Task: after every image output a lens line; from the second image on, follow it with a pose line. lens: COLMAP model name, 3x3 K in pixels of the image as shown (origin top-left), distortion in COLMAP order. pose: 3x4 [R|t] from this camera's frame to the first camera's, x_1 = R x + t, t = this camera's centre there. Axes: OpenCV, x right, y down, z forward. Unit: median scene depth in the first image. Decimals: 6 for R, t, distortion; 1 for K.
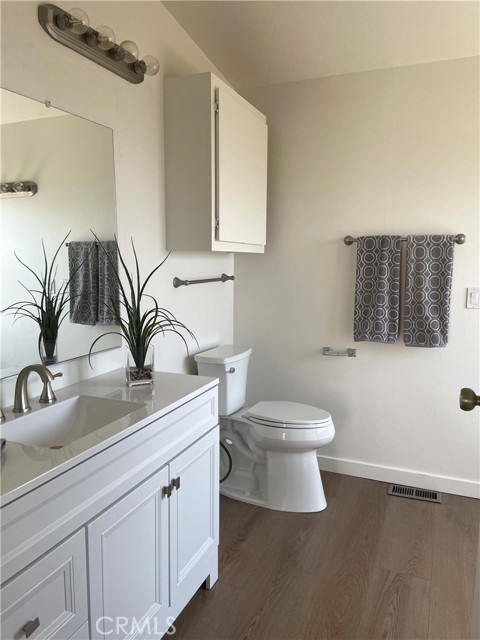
lens RADIAL K [[490.5, 0, 239.2], [0, 490.5, 316.9], [0, 0, 1]] dist [0.075399, -0.088938]
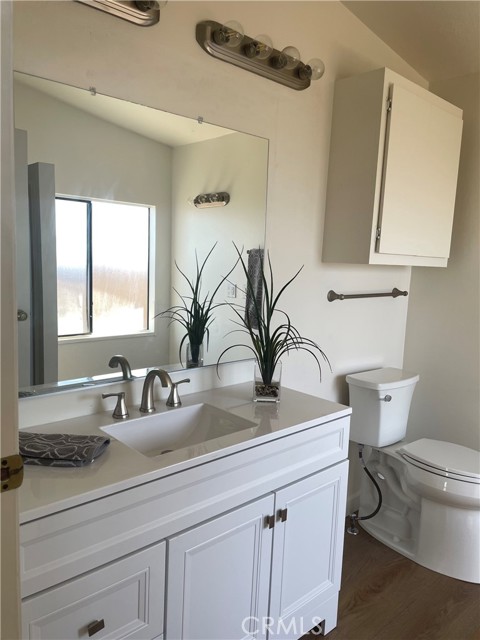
lens RADIAL K [[490.5, 0, 215.9], [0, 490.5, 319.5], [0, 0, 1]] dist [0.075399, -0.088938]
pose [[0.905387, 0.085449, -0.415901, 0.086629], [-0.088108, 0.996028, 0.012833, -0.023138], [0.415346, 0.025025, 0.909319, 0.067598]]
